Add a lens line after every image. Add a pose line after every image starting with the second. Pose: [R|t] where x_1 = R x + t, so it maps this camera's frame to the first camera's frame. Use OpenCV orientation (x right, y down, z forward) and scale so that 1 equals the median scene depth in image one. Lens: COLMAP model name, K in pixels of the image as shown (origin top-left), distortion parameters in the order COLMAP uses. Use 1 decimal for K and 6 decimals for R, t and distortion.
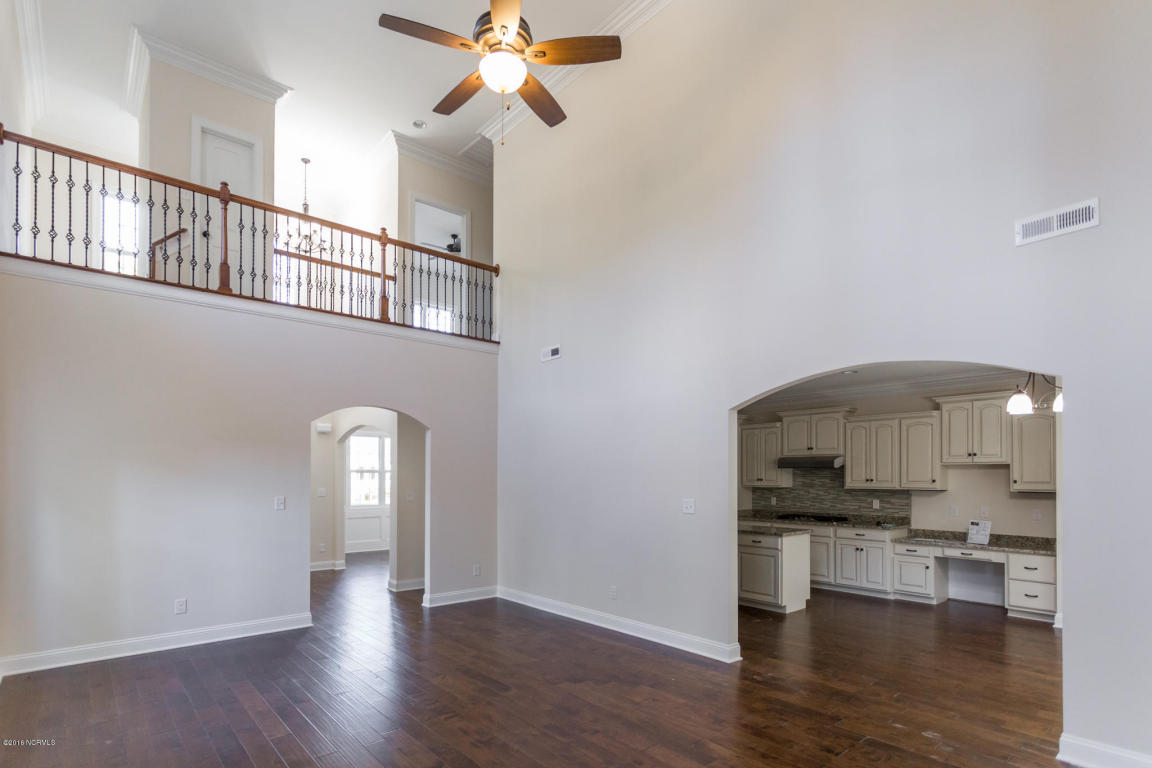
lens RADIAL K [[574.6, 0, 576.5], [0, 574.6, 465.2], [0, 0, 1]] dist [-0.002979, 0.002851]
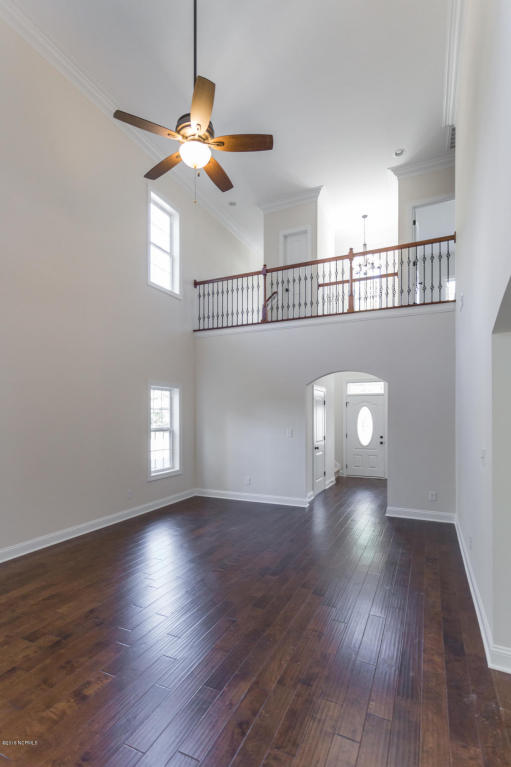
lens RADIAL K [[382.6, 0, 249.1], [0, 382.6, 414.0], [0, 0, 1]] dist [-0.002979, 0.002851]
pose [[0.397949, -0.009386, -0.917359, 0.454297], [0.014691, 0.999885, -0.003857, 0.009543], [0.917290, -0.011942, 0.398041, 0.371621]]
